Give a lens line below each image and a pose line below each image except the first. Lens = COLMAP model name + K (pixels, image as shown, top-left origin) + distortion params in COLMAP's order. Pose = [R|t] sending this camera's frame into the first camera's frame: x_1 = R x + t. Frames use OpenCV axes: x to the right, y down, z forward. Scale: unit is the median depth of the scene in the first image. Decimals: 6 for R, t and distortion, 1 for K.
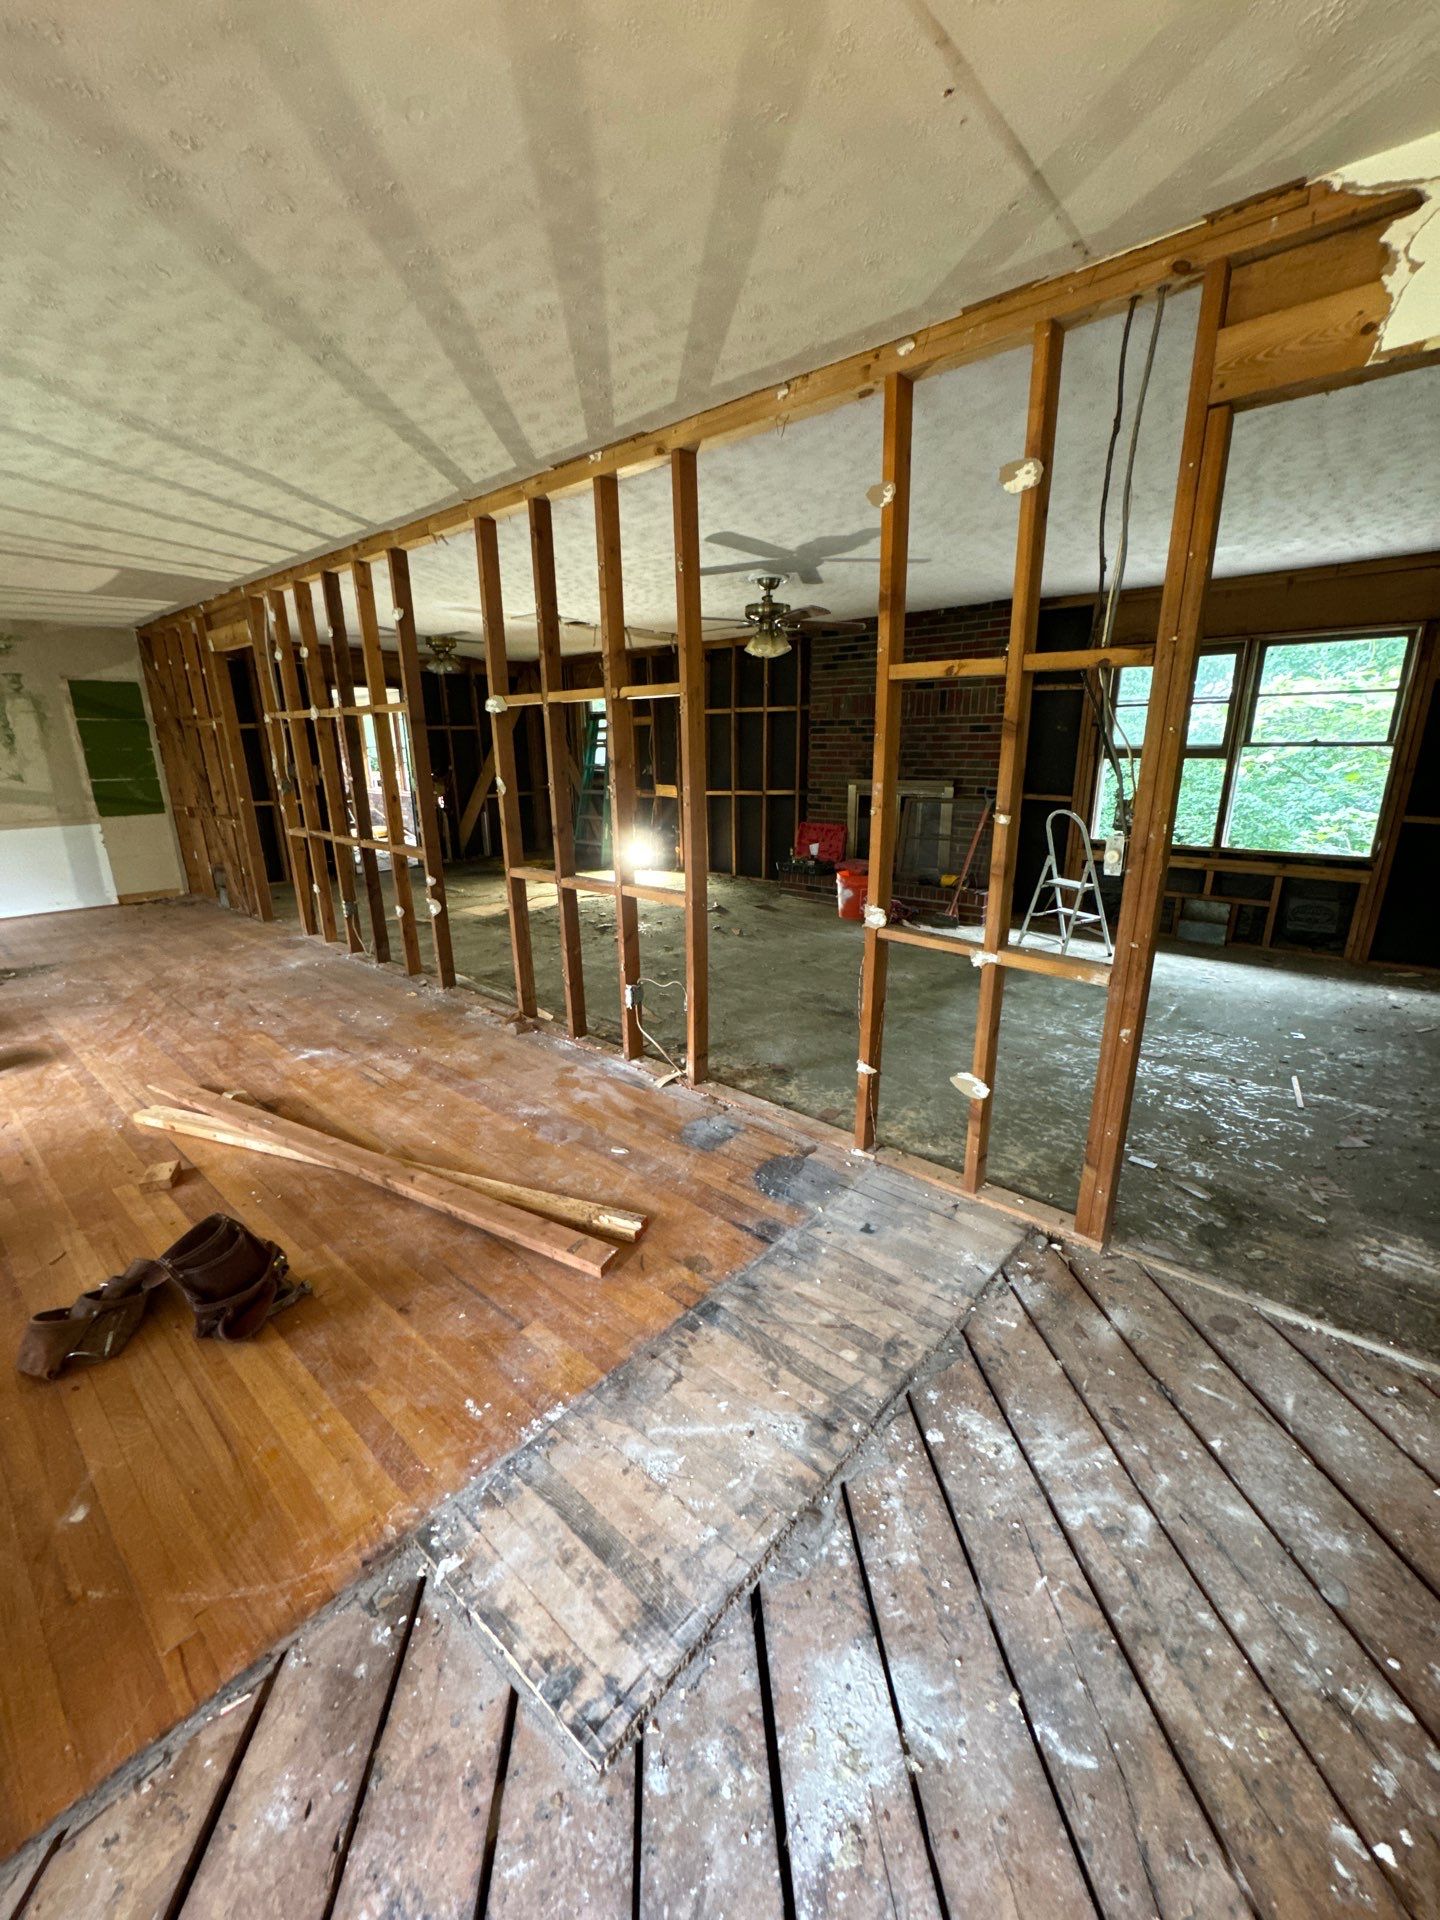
lens RADIAL K [[764.3, 0, 720.4], [0, 764.3, 959.9], [0, 0, 1]] dist [-0.001445, 0.000410]
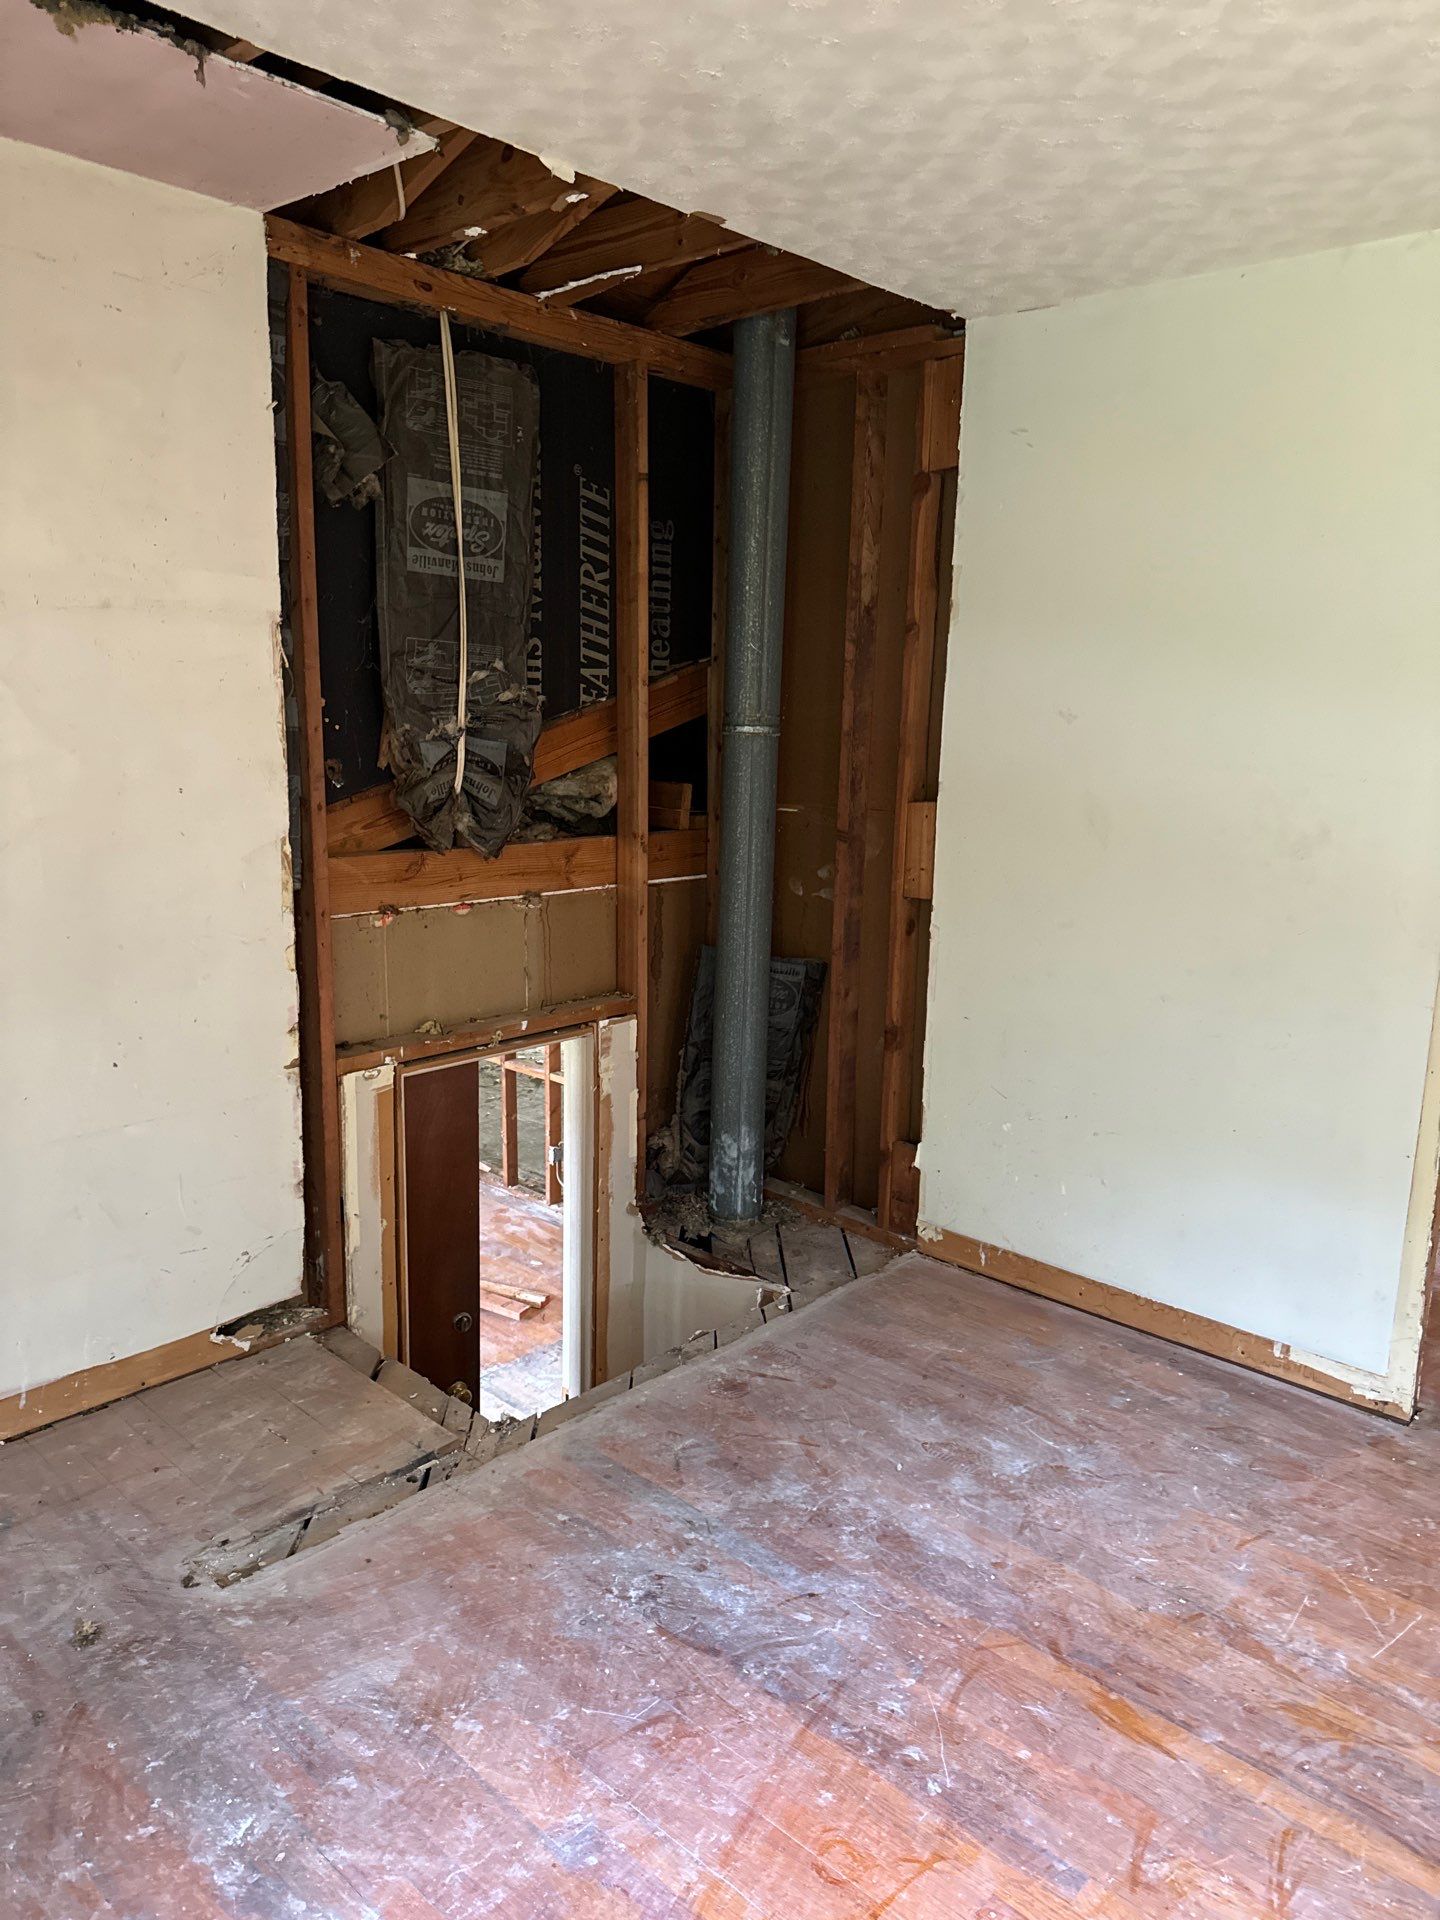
lens RADIAL K [[1347.4, 0, 726.2], [0, 1347.4, 959.0], [0, 0, 1]] dist [0.005527, 0.000234]
pose [[0.998859, 0.040241, -0.025702, 0.309208], [-0.042249, 0.995651, -0.083035, -0.149817], [0.022249, 0.084027, 0.996215, -1.819975]]
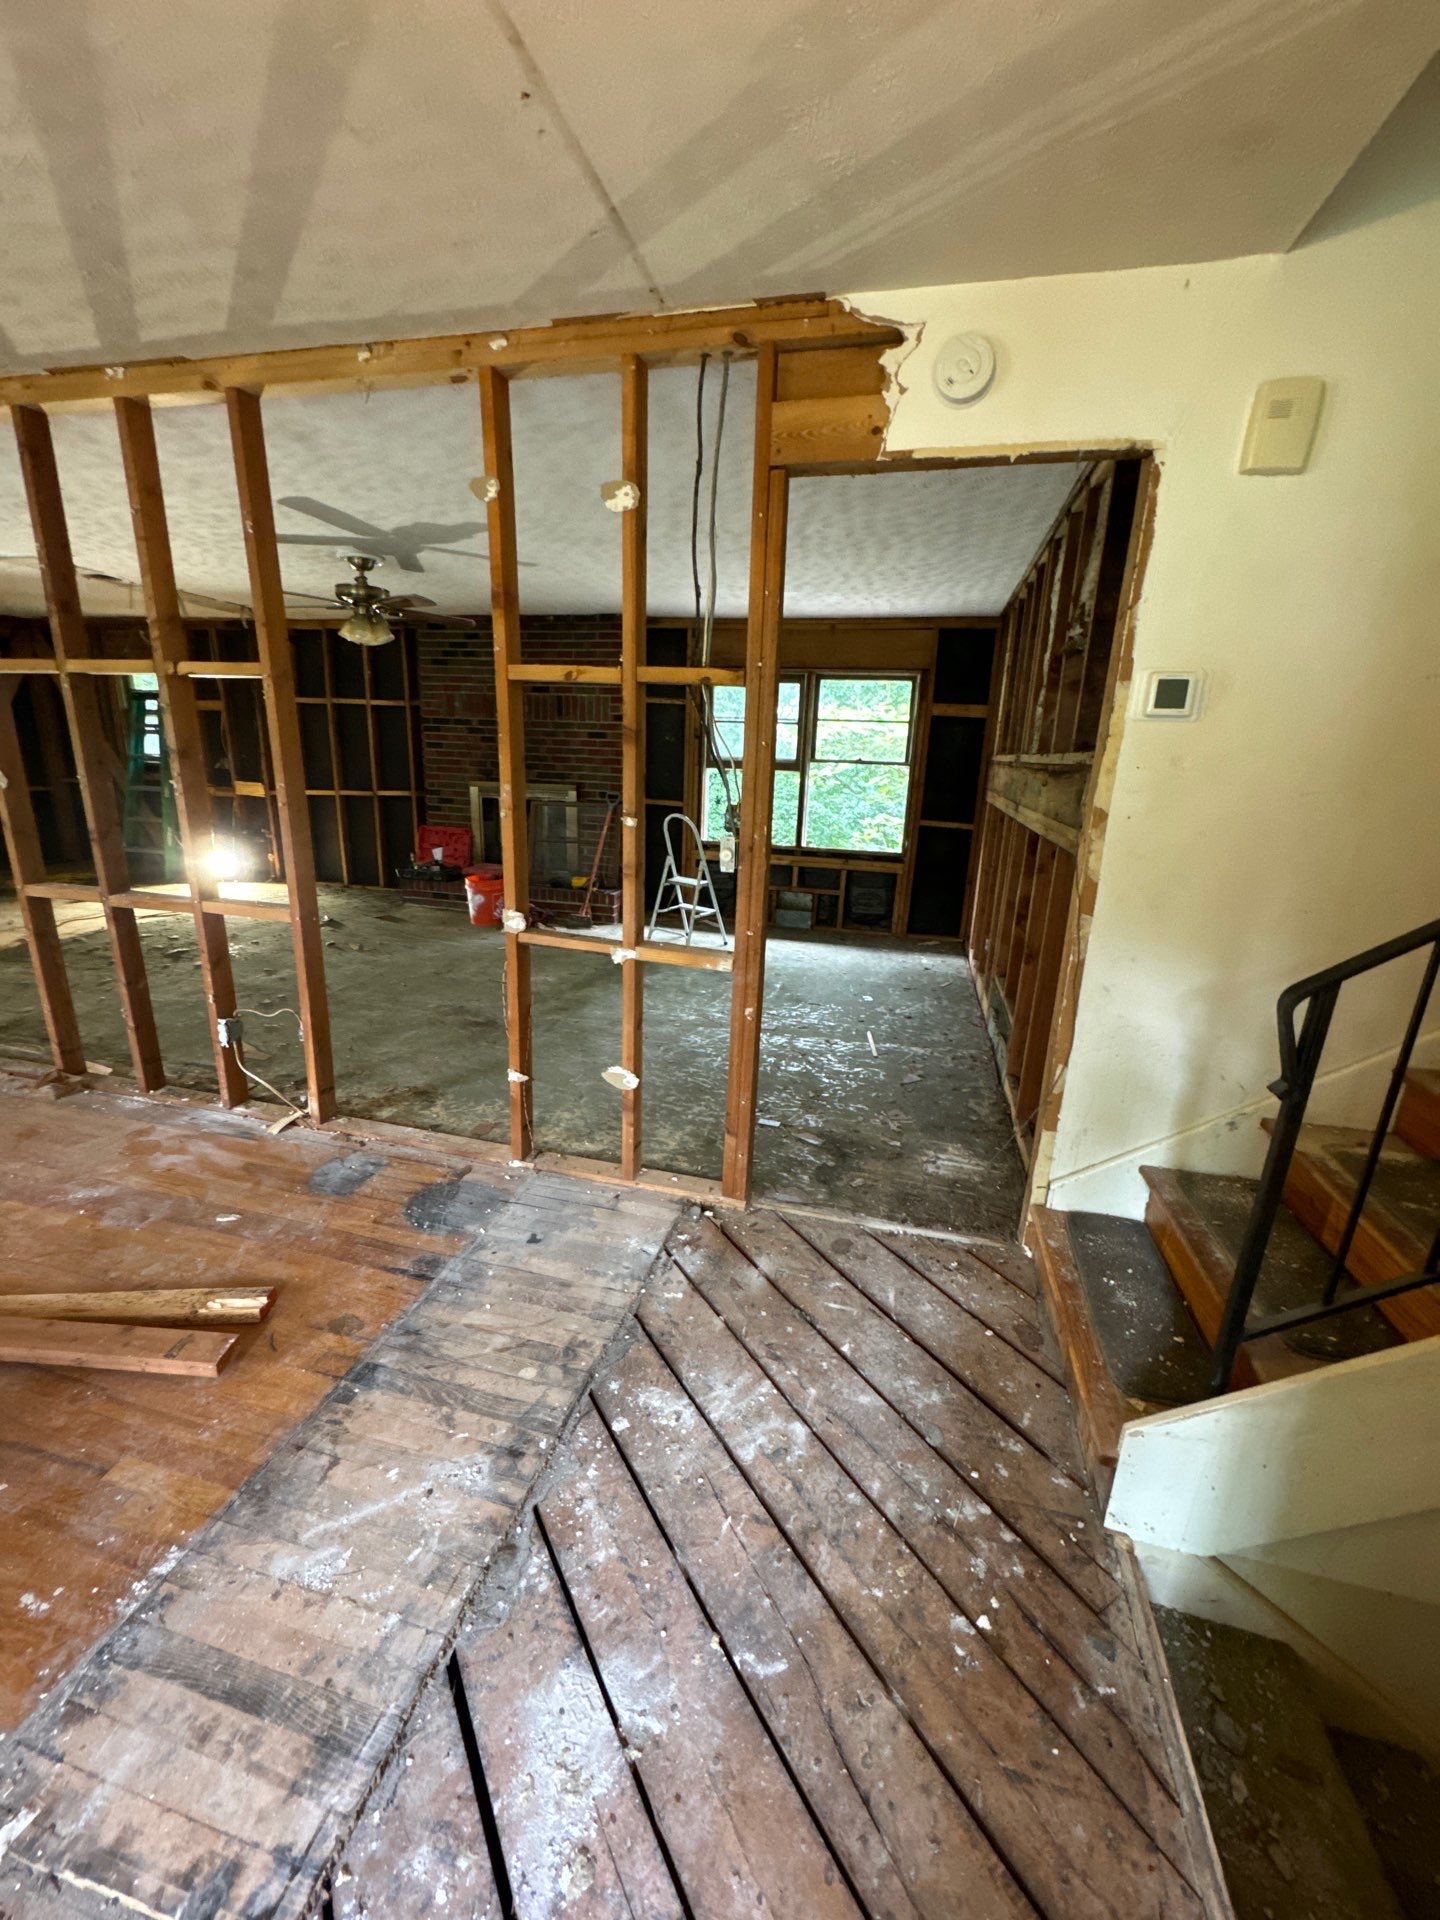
lens RADIAL K [[764.3, 0, 718.6], [0, 764.3, 960.3], [0, 0, 1]] dist [-0.001445, 0.000410]
pose [[0.890384, -0.079024, 0.448298, -0.007369], [0.080753, 0.996617, 0.015293, -0.000430], [-0.447990, 0.022584, 0.893753, 0.008992]]
